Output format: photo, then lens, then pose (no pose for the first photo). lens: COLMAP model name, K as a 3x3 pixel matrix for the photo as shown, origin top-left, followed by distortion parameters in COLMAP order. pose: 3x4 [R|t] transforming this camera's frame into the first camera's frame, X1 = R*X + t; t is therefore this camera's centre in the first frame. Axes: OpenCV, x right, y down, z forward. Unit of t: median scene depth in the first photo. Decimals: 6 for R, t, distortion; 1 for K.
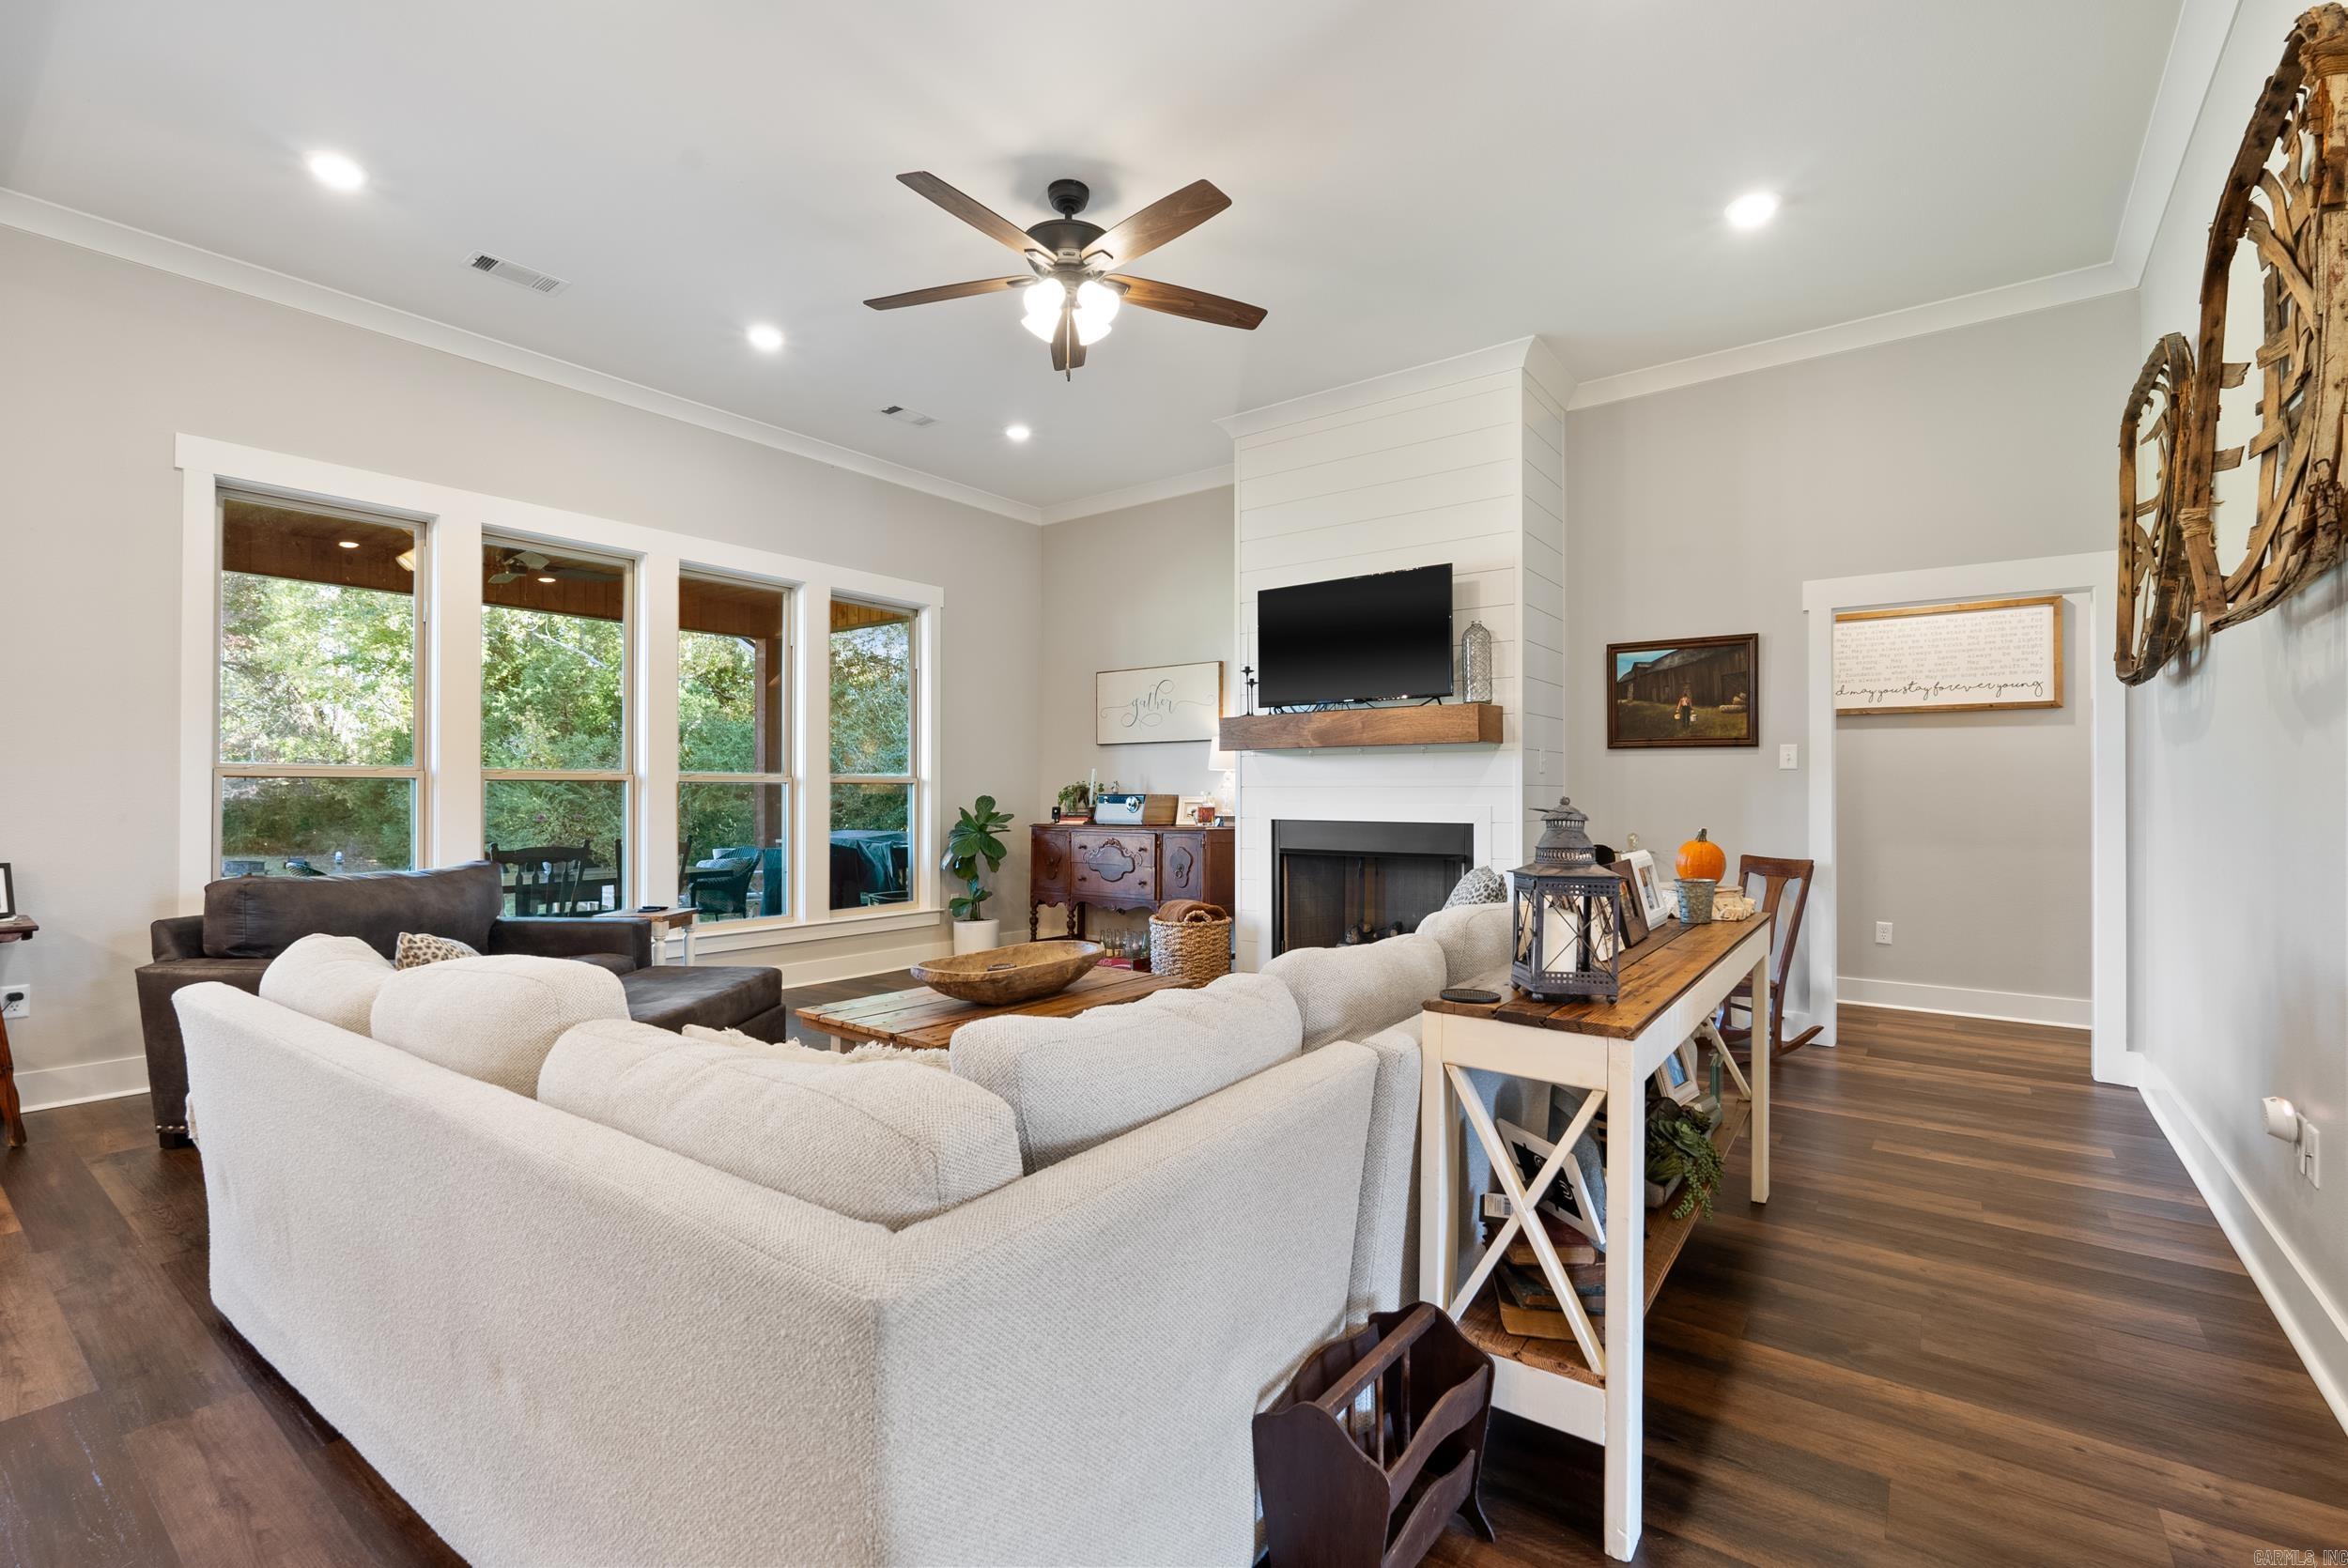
lens RADIAL K [[1033.2, 0, 1178.6], [0, 1033.2, 784.6], [0, 0, 1]] dist [-0.006434, 0.000674]
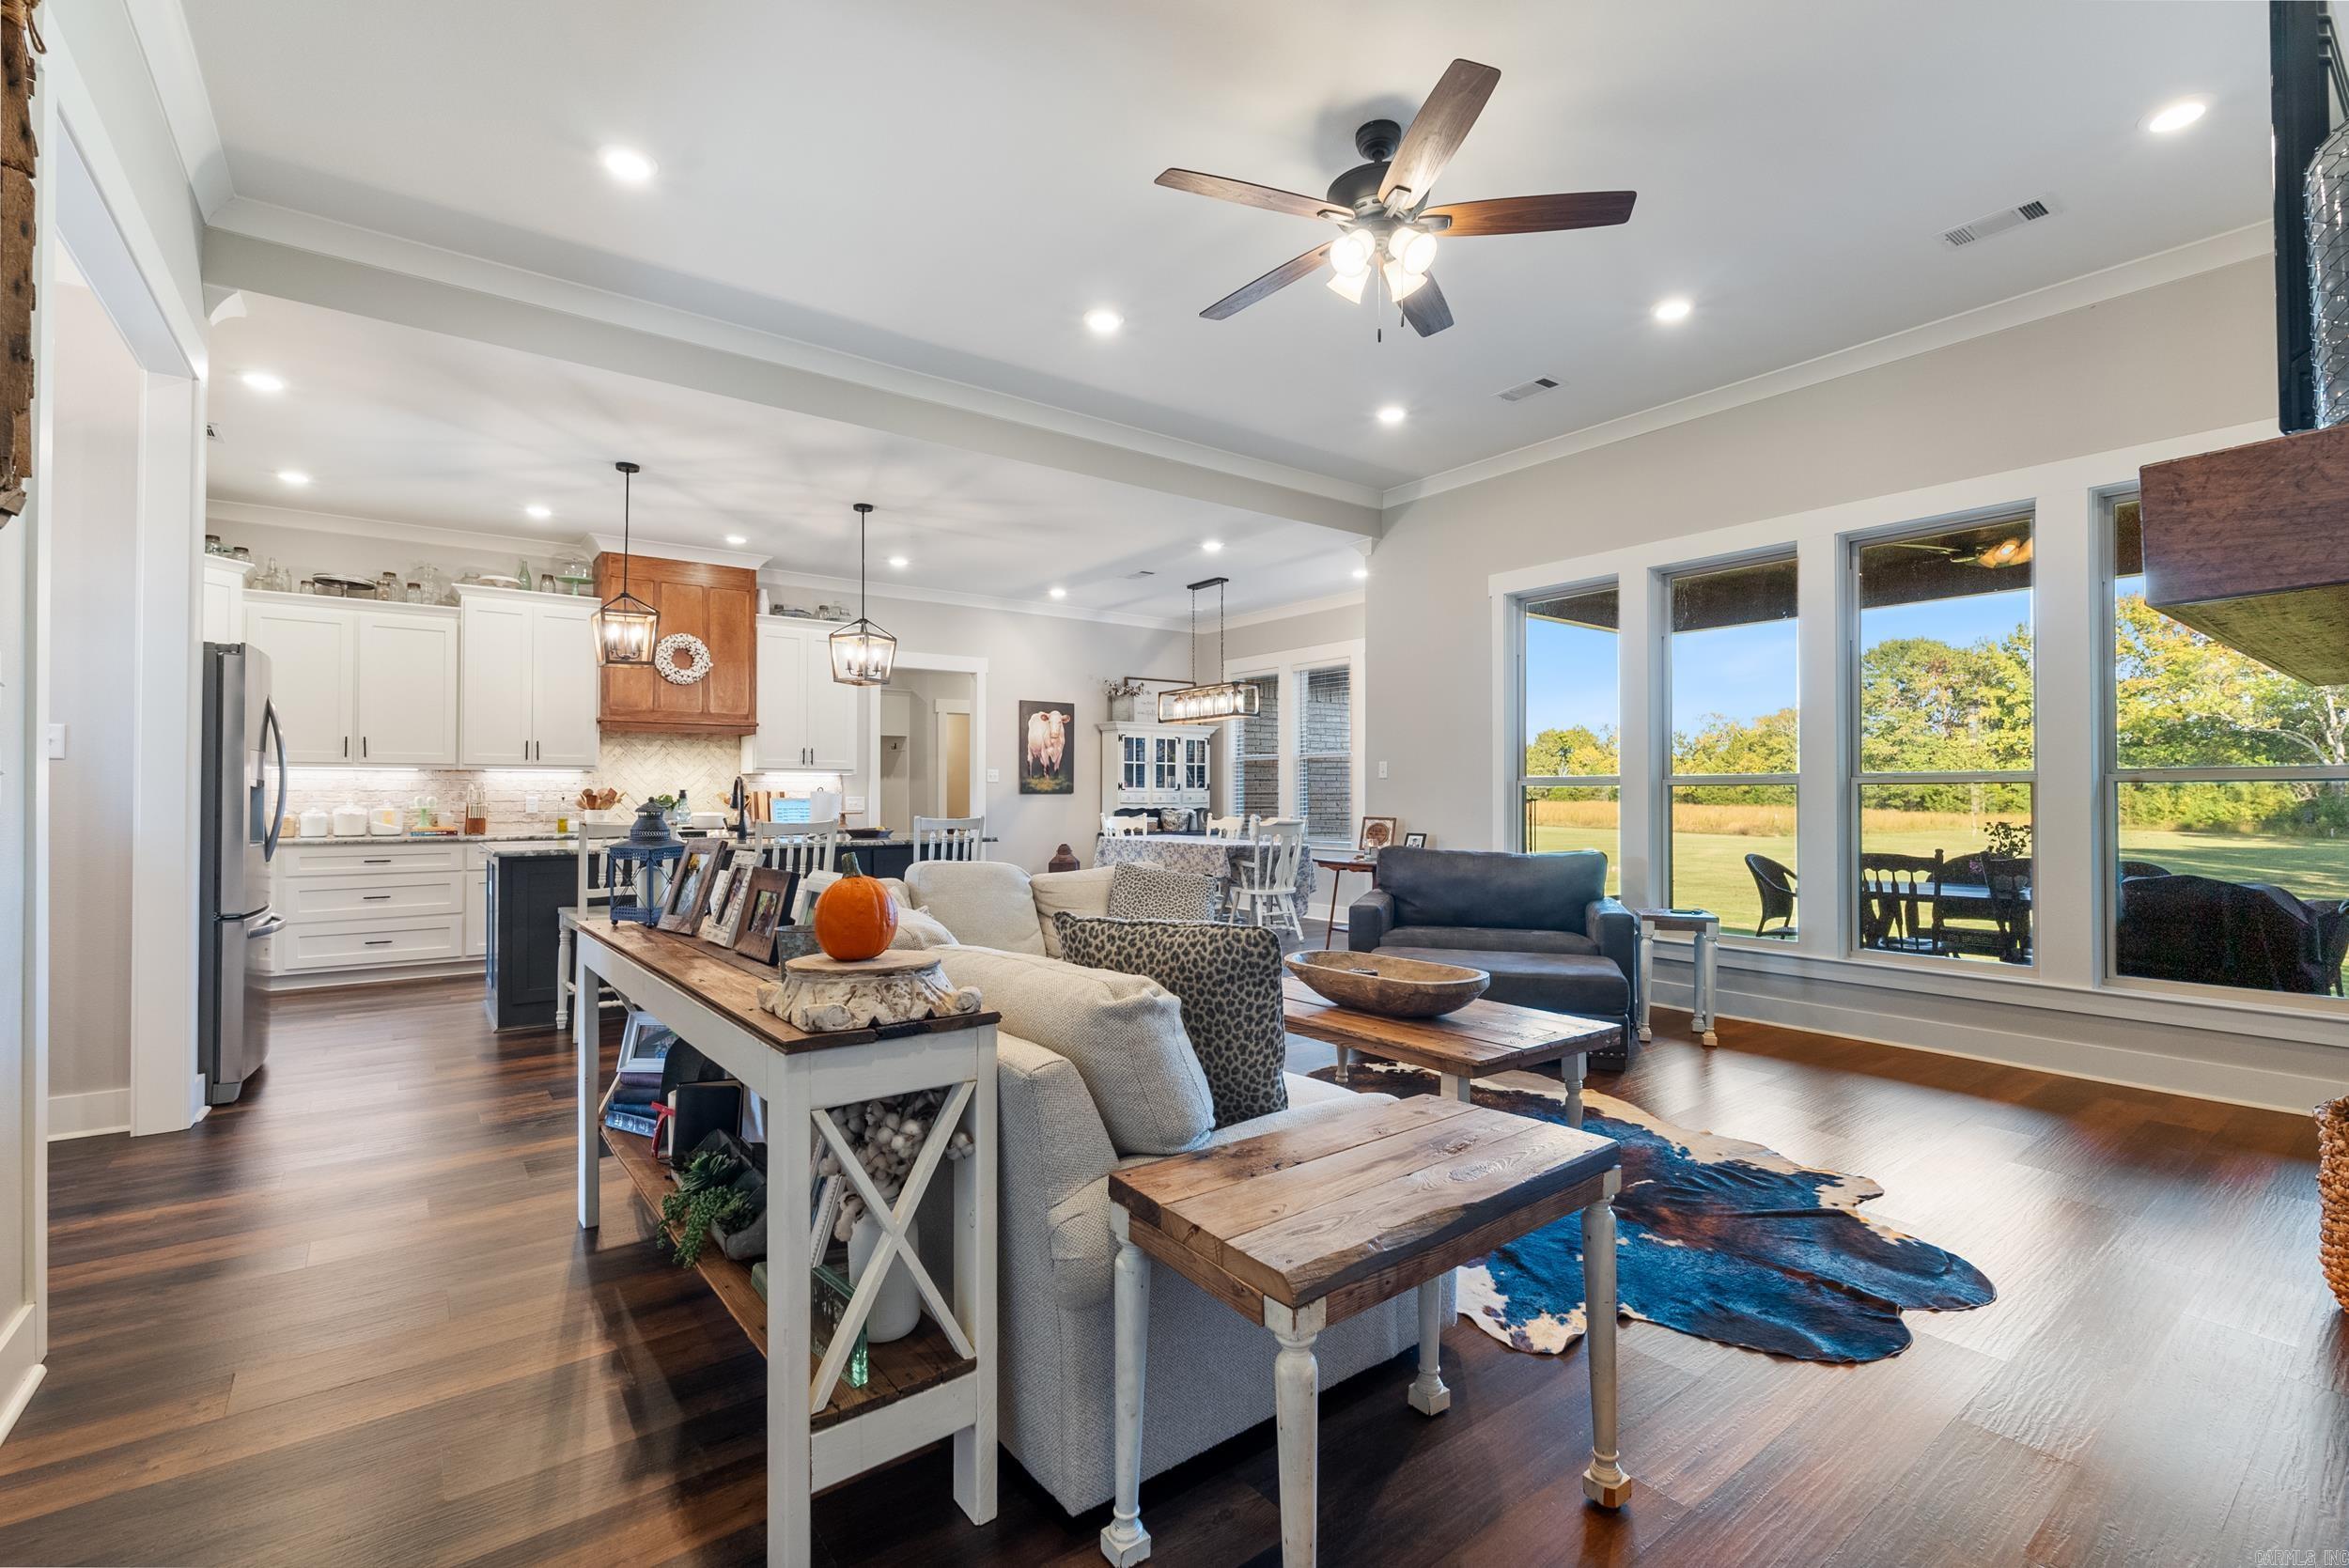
lens RADIAL K [[1033.7, 0, 1175.8], [0, 1033.7, 788.7], [0, 0, 1]] dist [-0.006434, 0.000674]
pose [[-0.271631, -0.008747, -0.962362, 0.600652], [0.006757, 0.999917, -0.010995, 0.007915], [0.962378, -0.009489, -0.271549, 0.786430]]
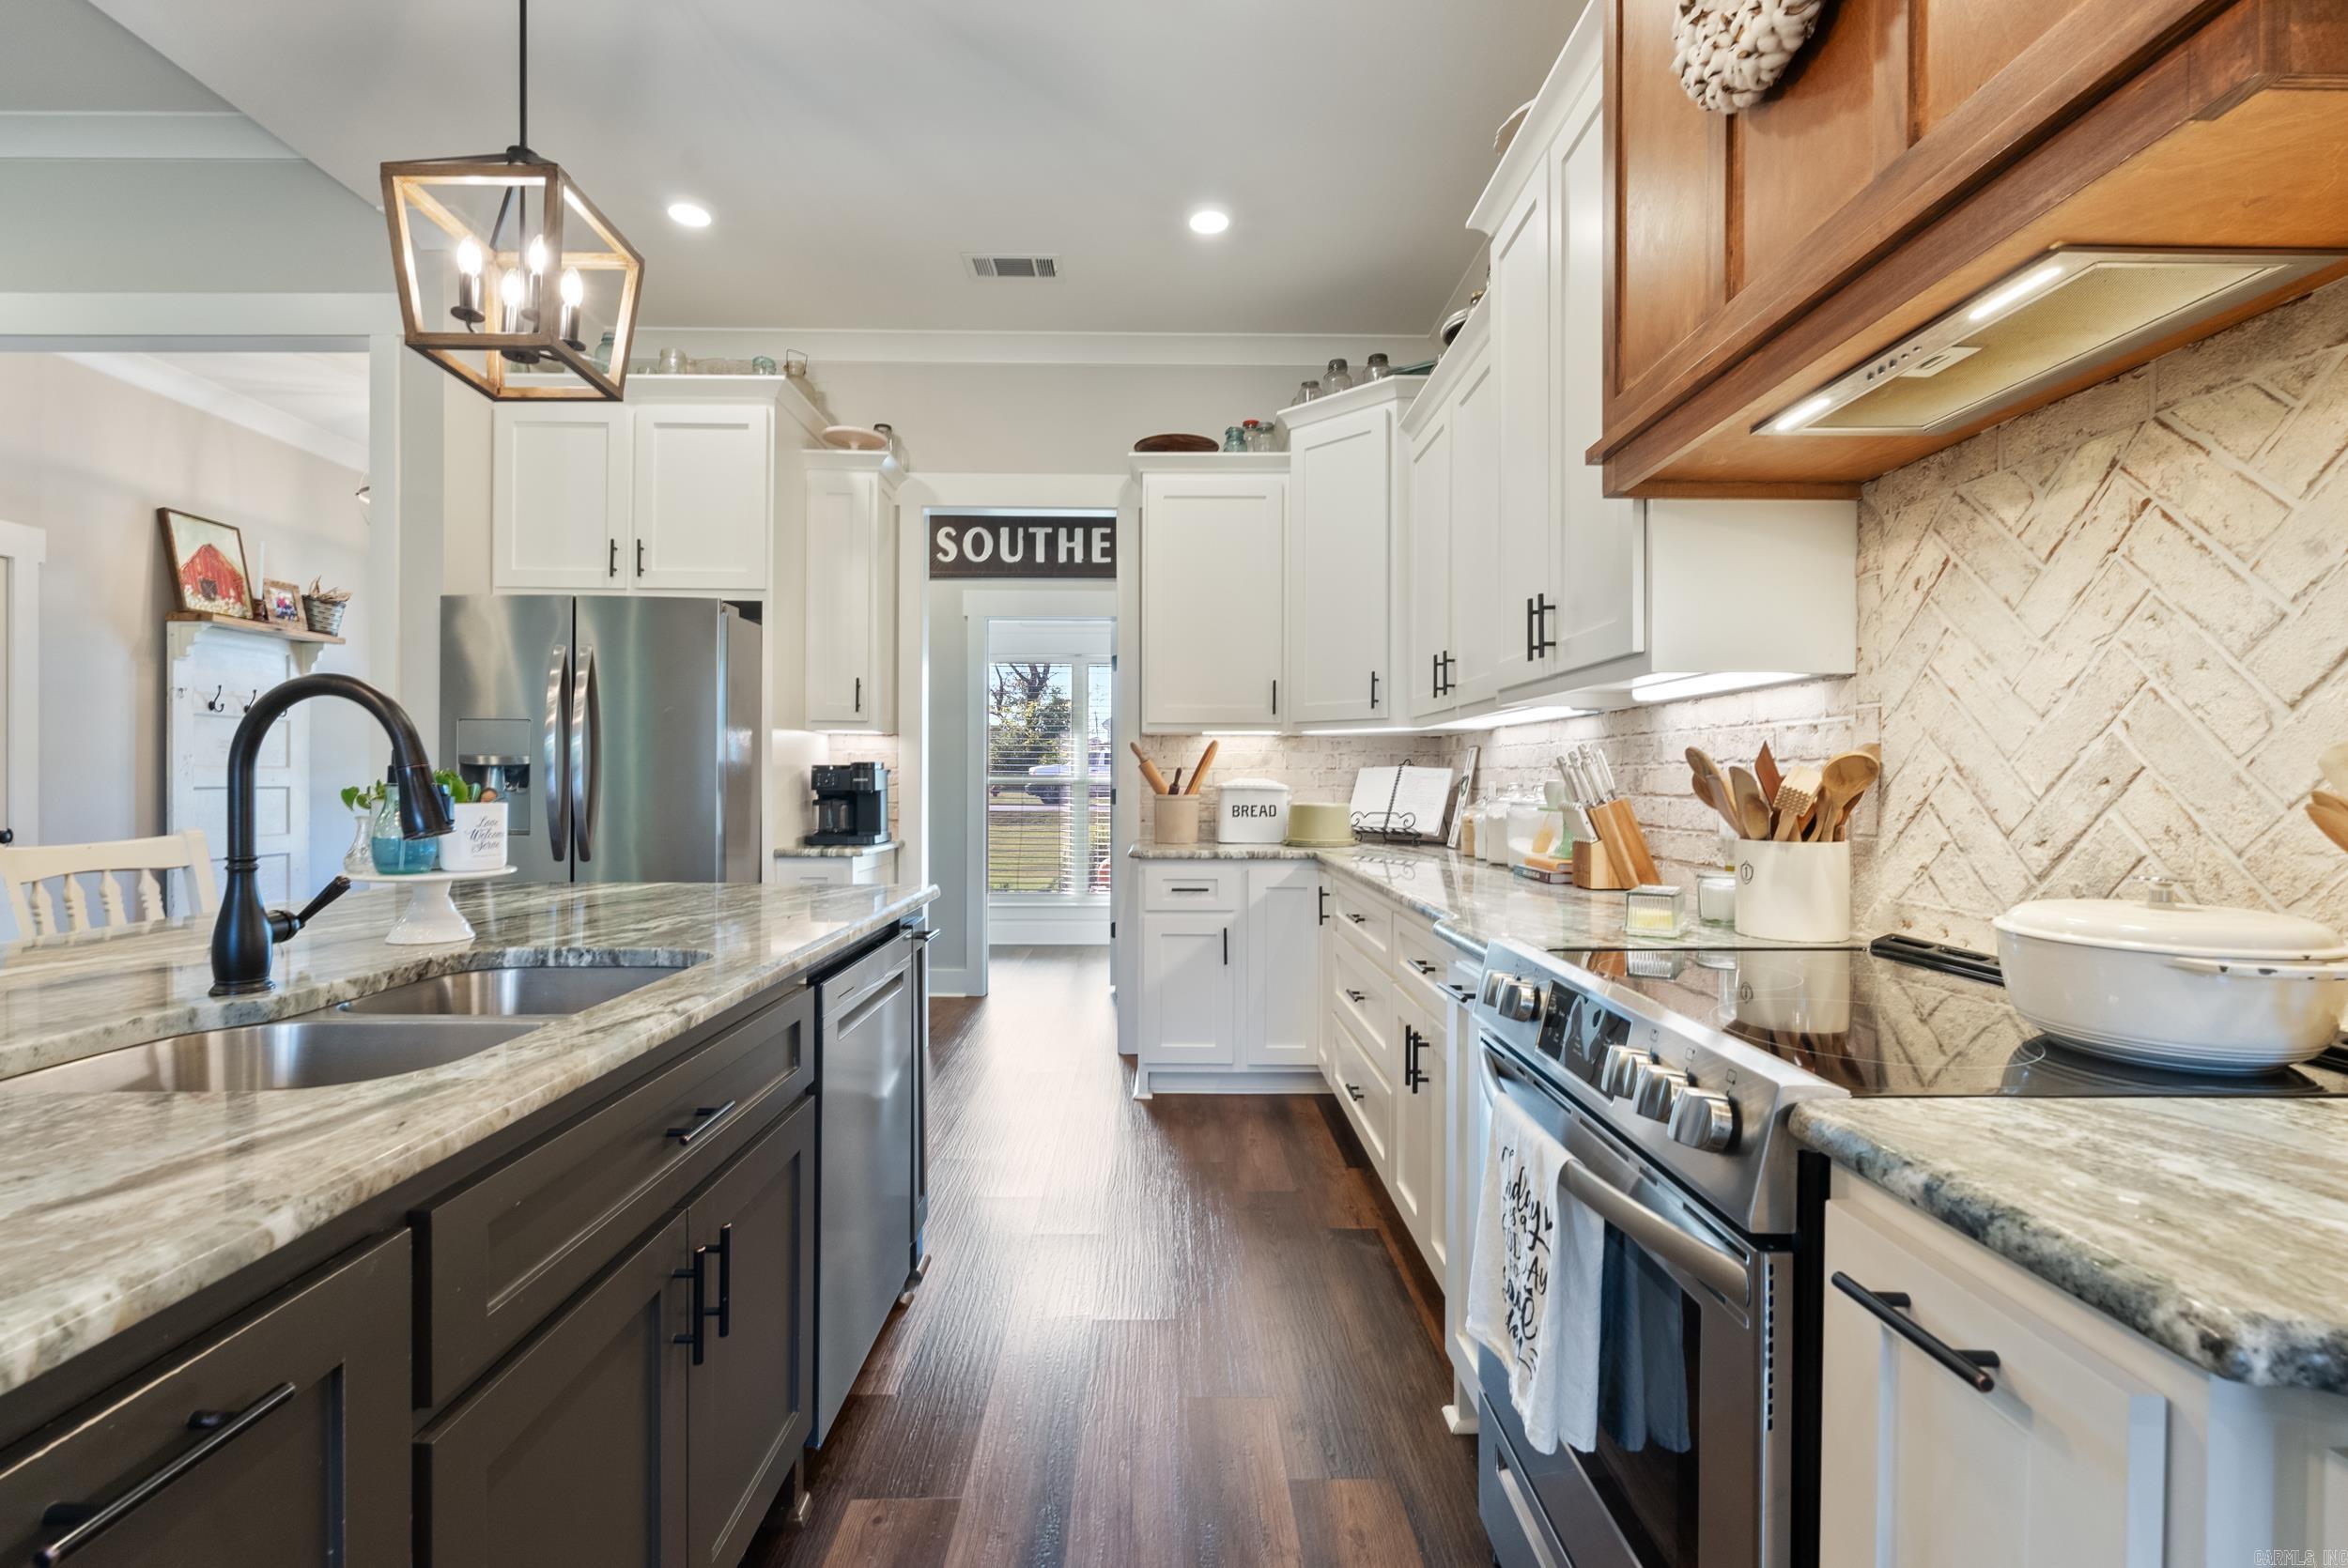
lens RADIAL K [[1033.2, 0, 1176.2], [0, 1033.2, 784.6], [0, 0, 1]] dist [-0.006434, 0.000674]
pose [[-0.615373, -0.008790, 0.788187, -0.784856], [-0.009755, 0.999946, 0.003536, -0.000914], [-0.788176, -0.005513, -0.615426, -0.074901]]
